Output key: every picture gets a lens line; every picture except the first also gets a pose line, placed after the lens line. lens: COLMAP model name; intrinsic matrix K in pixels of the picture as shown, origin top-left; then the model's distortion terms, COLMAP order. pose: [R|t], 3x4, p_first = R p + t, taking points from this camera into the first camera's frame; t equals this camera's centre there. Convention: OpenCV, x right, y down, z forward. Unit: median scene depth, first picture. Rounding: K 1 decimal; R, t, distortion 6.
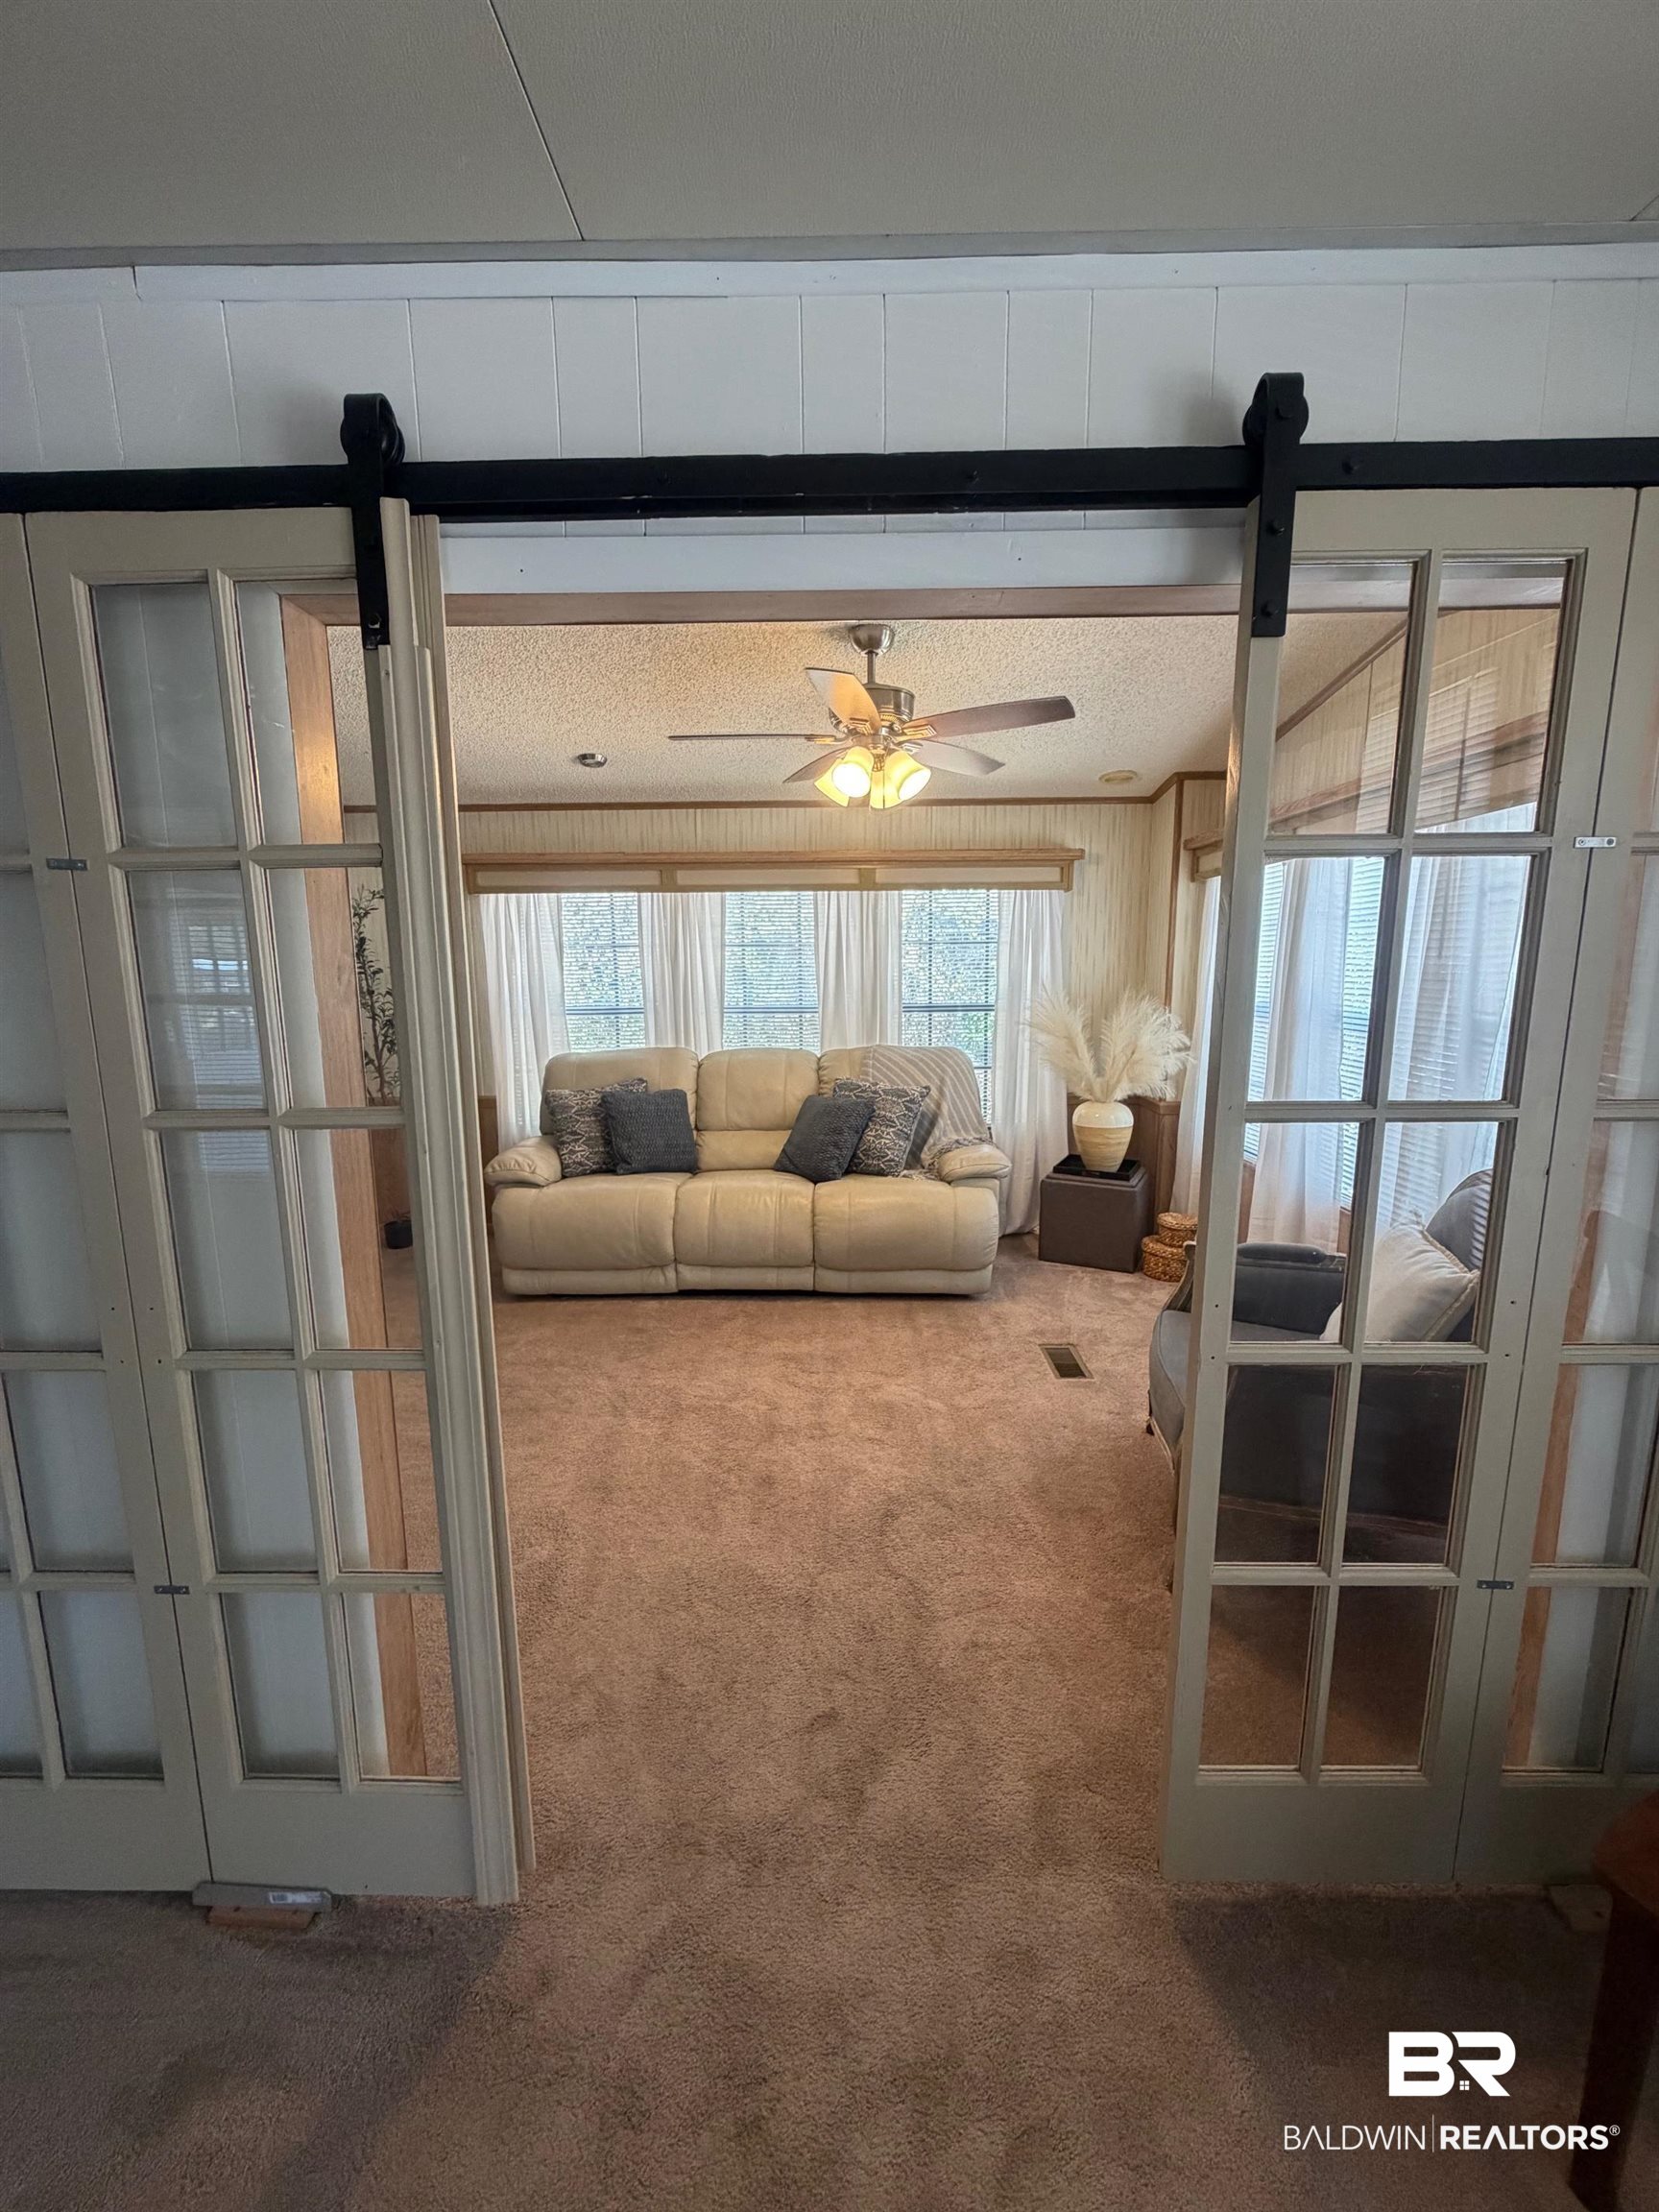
lens RADIAL K [[876.0, 0, 828.9], [0, 876.0, 1099.8], [0, 0, 1]] dist [0.001288, 0.000466]
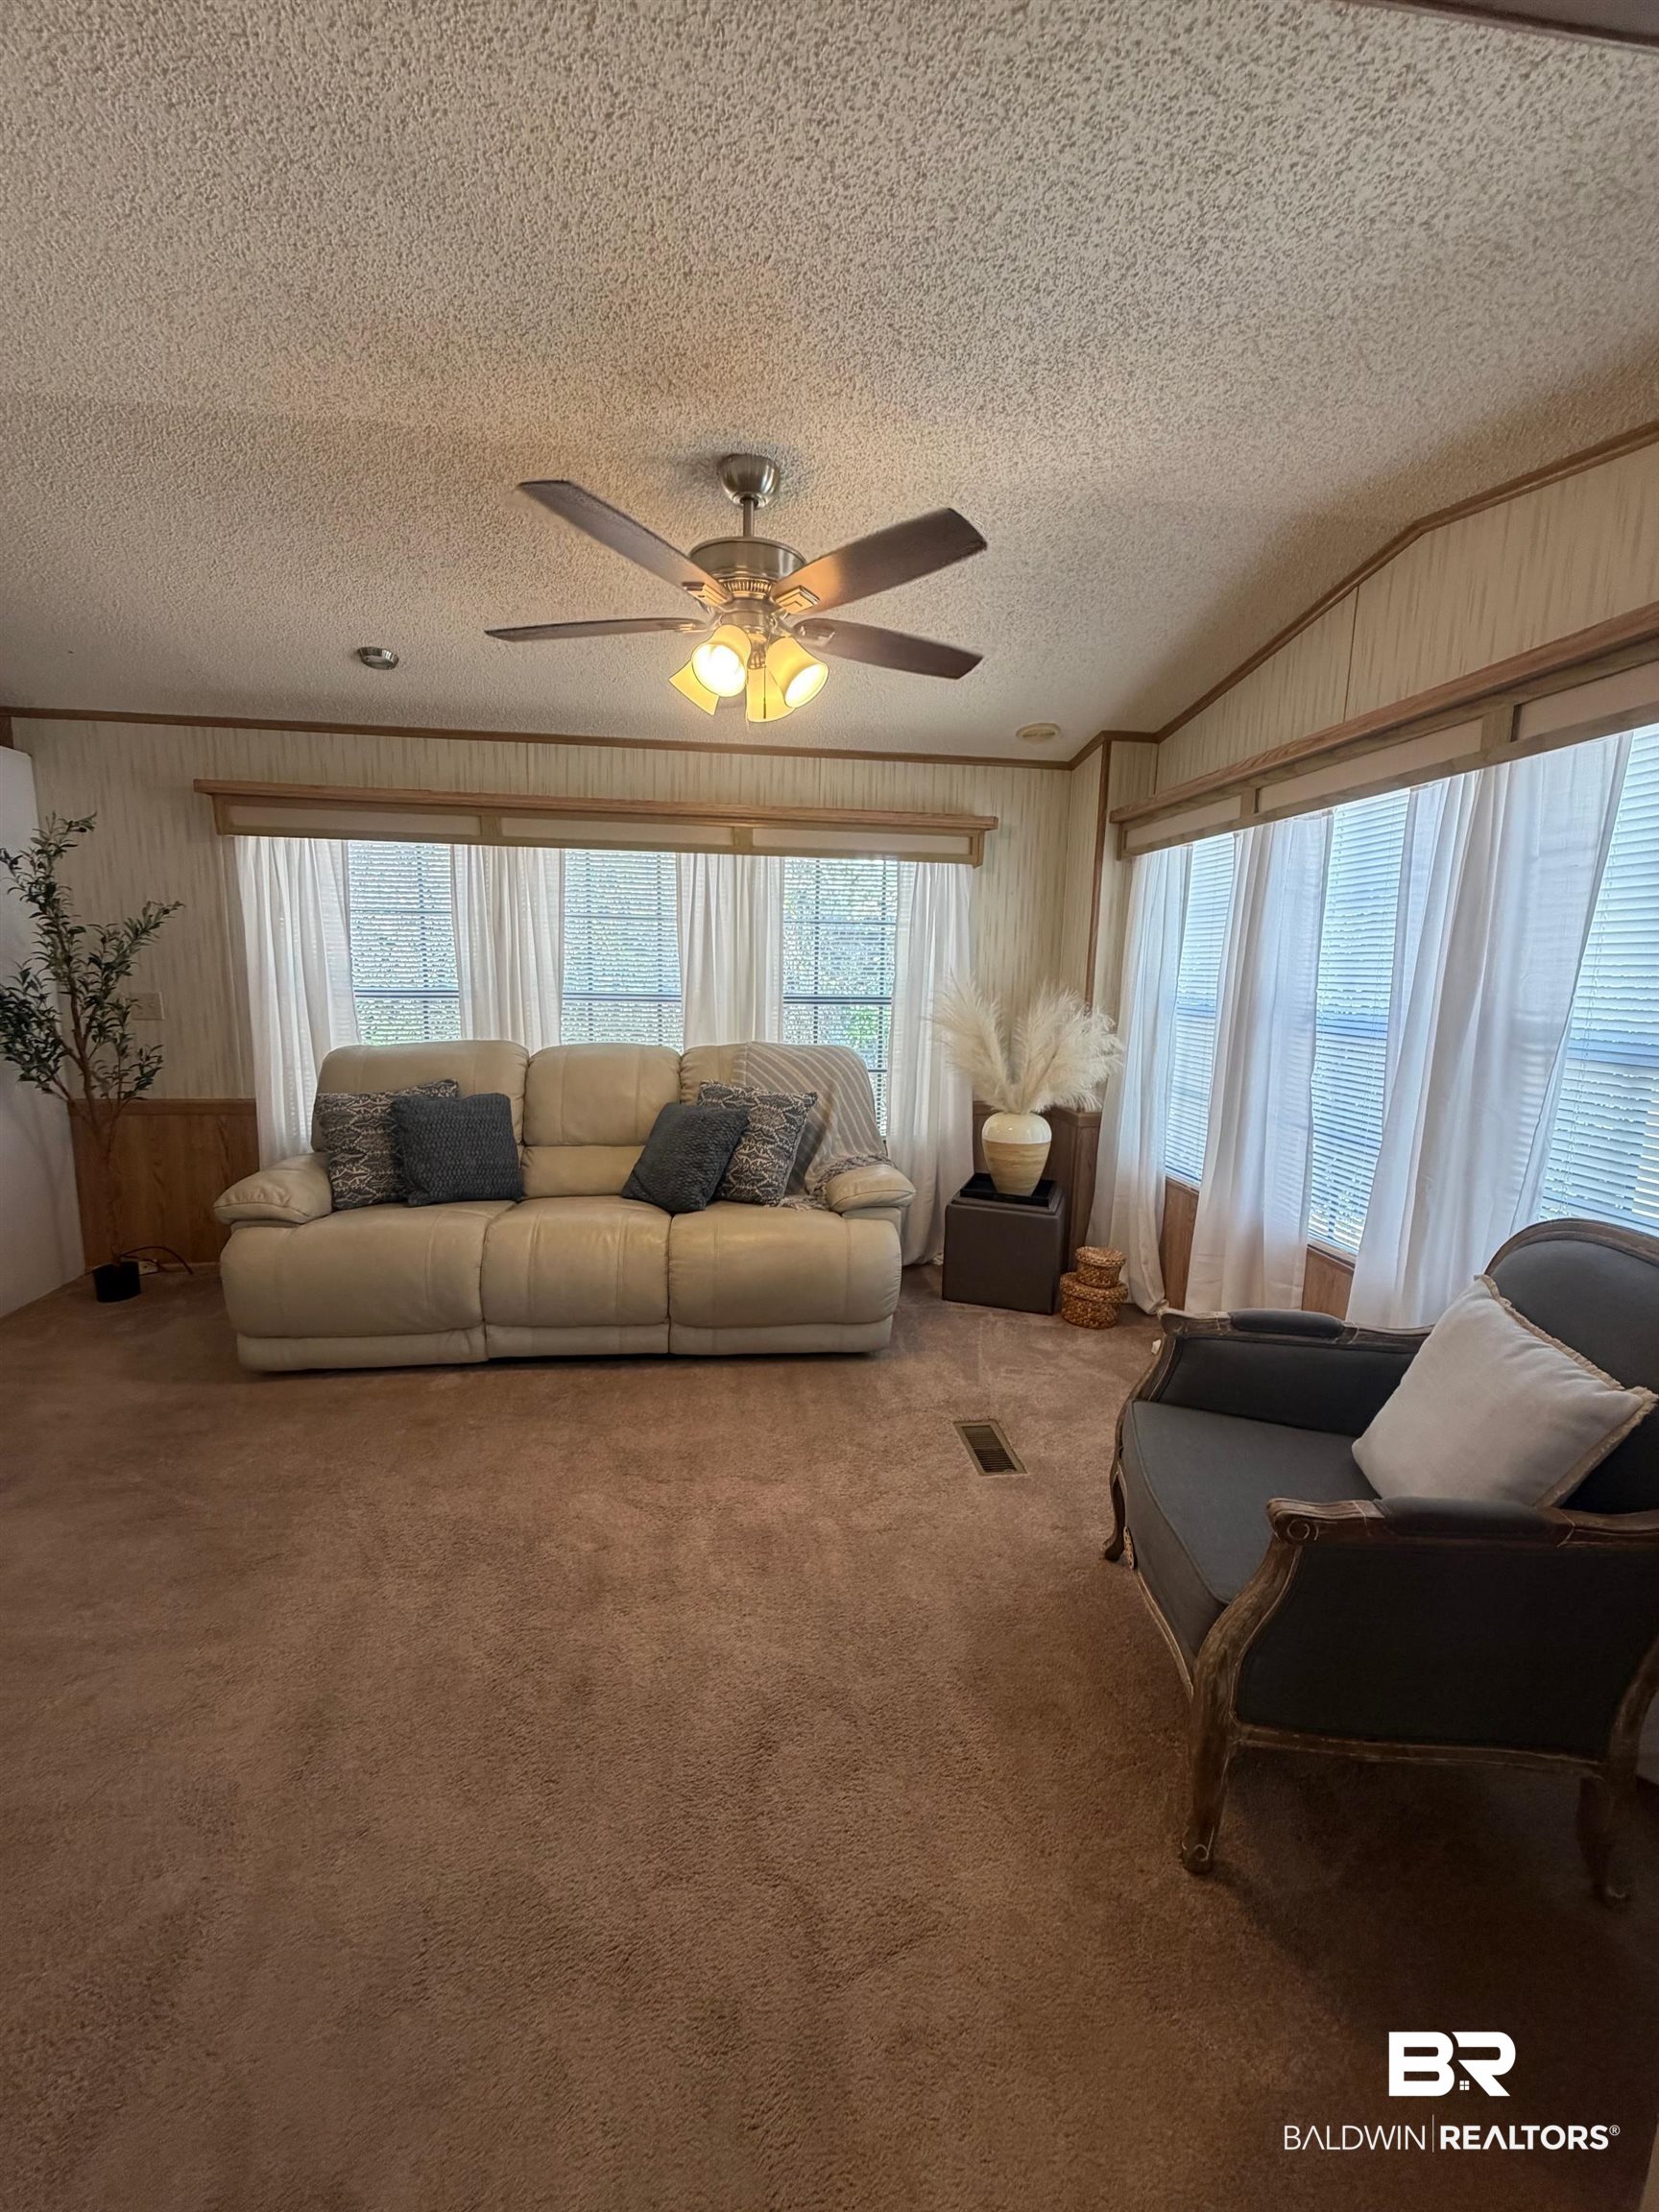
lens RADIAL K [[876.0, 0, 830.1], [0, 876.0, 1098.1], [0, 0, 1]] dist [0.001288, 0.000466]
pose [[0.989726, 0.008076, 0.142752, 0.015685], [-0.007975, 0.999967, -0.001280, -0.014359], [-0.142757, 0.000128, 0.989758, 0.270673]]
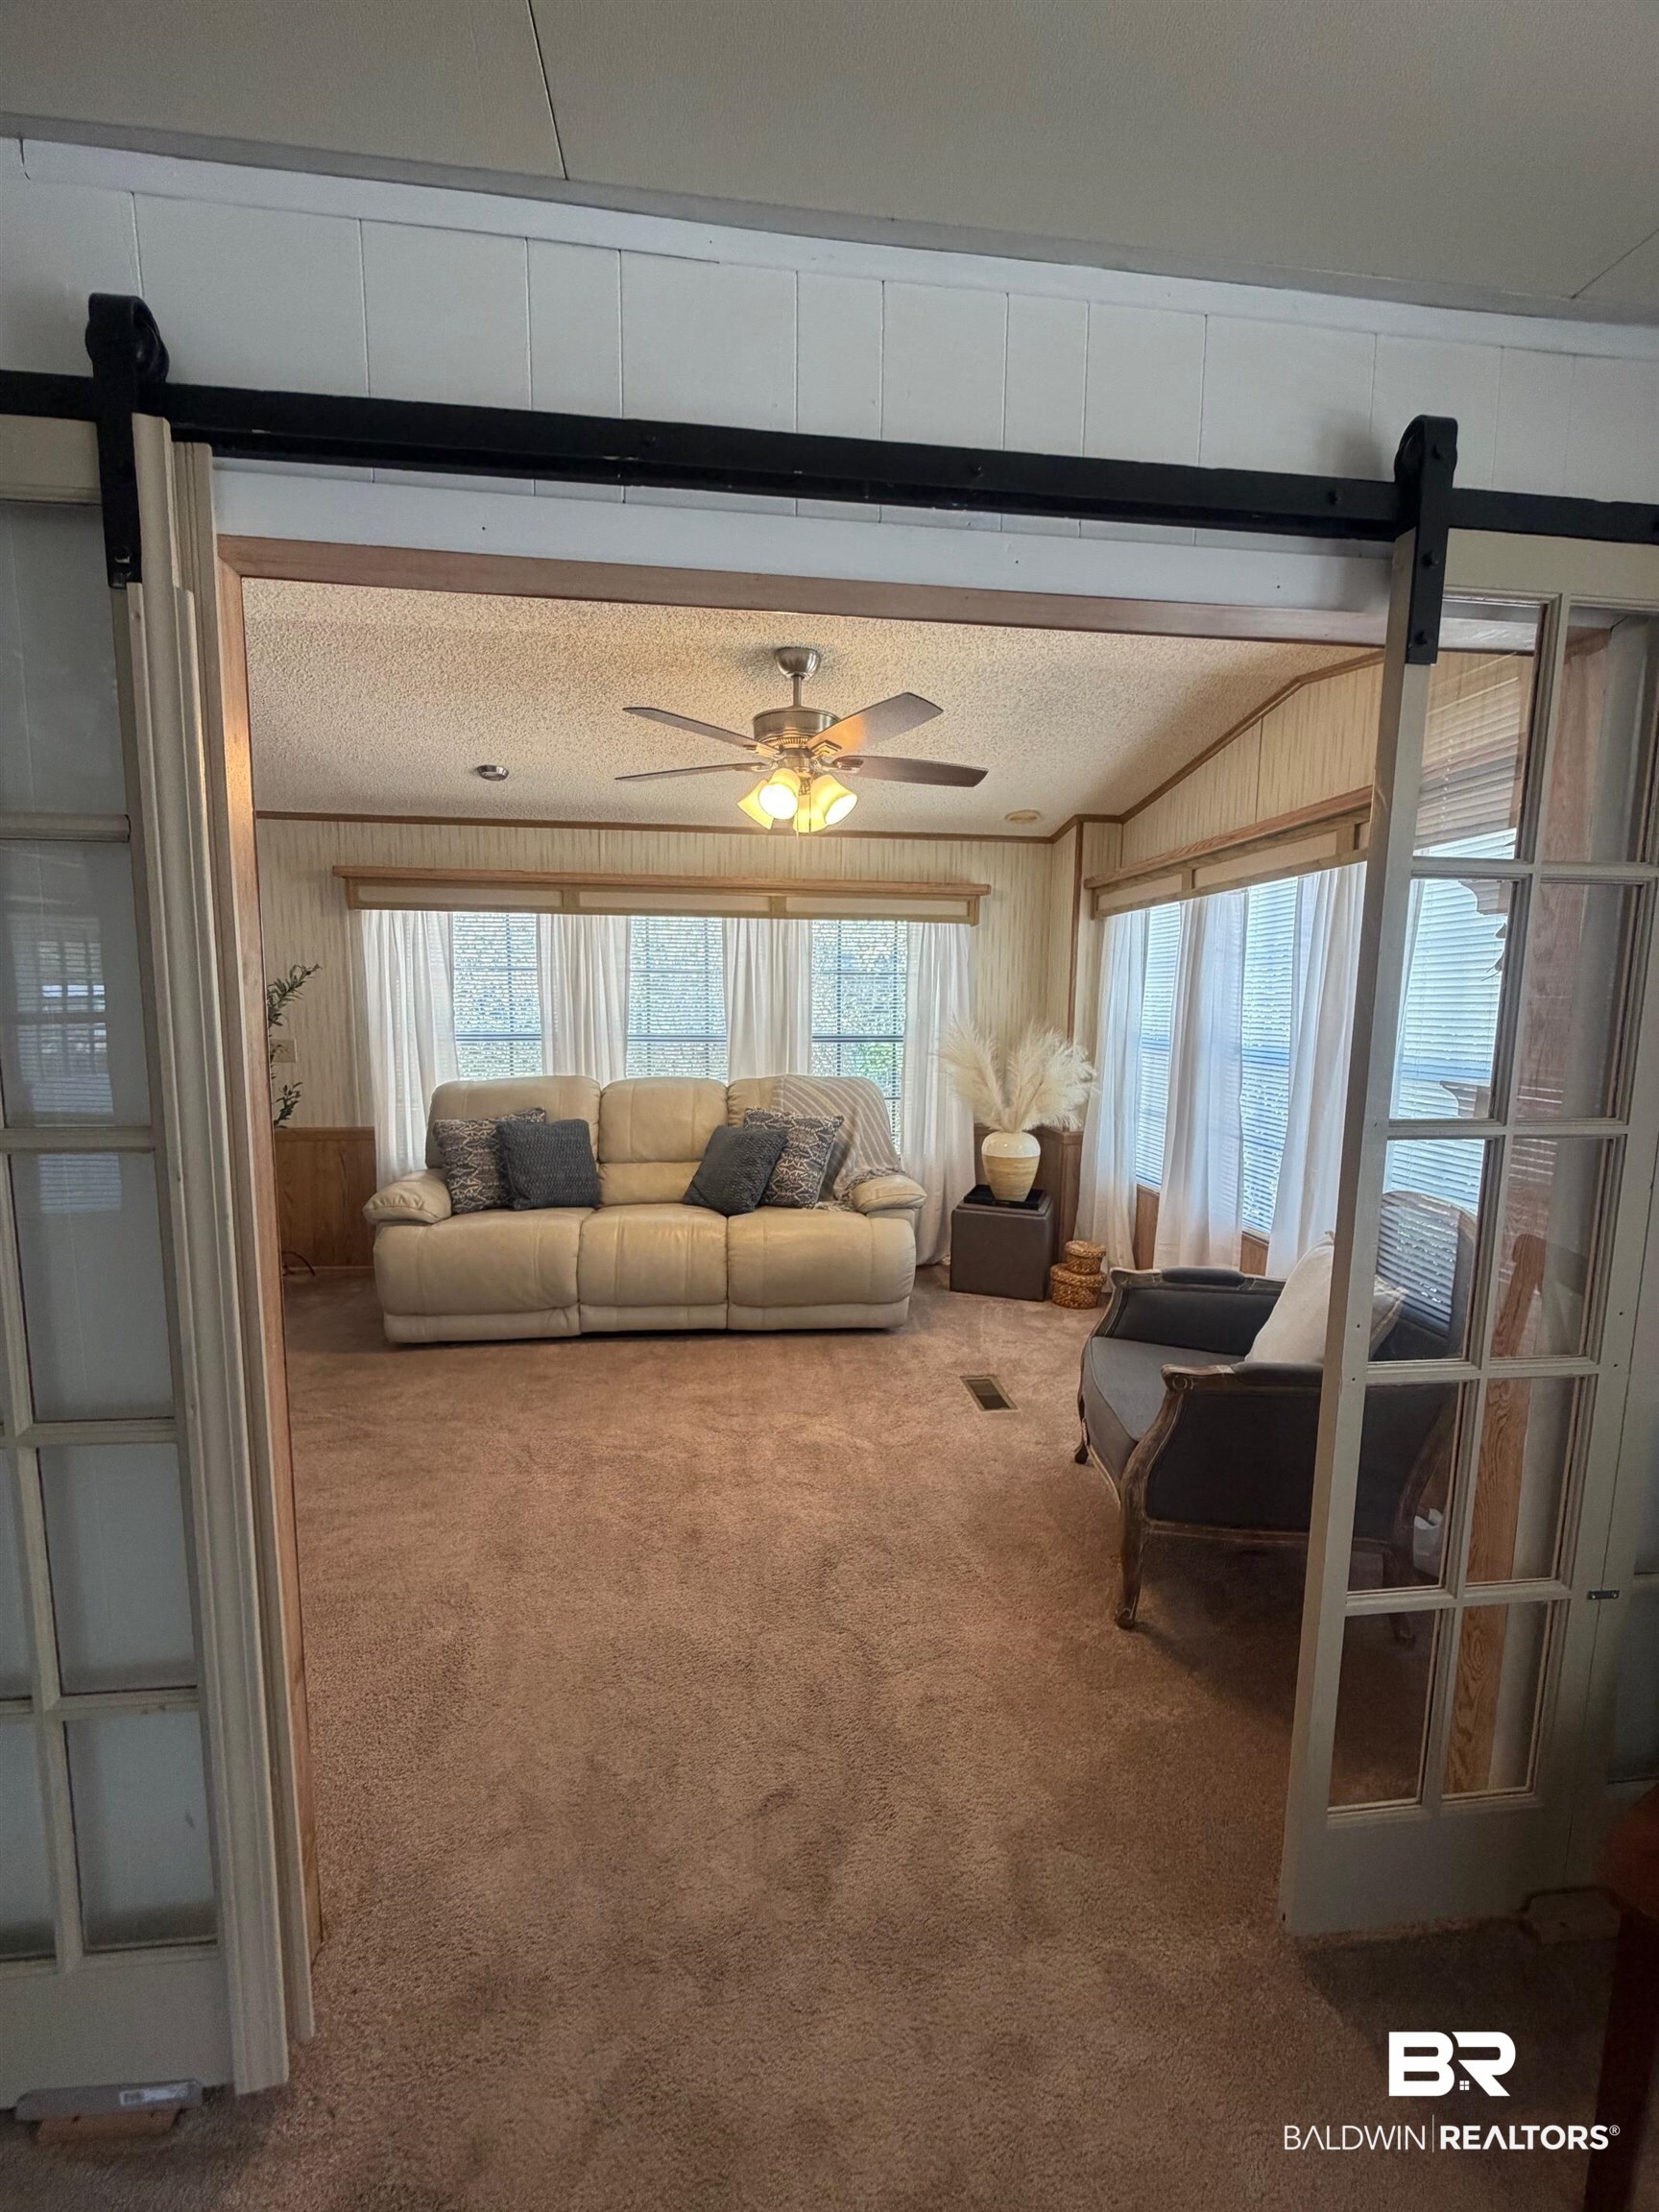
lens RADIAL K [[876.0, 0, 827.5], [0, 876.0, 1101.5], [0, 0, 1]] dist [0.001288, 0.000466]
pose [[0.991348, 0.003235, 0.131223, -0.046076], [0.001685, 0.999300, -0.037363, 0.006855], [-0.131252, 0.037261, 0.990649, 0.033434]]
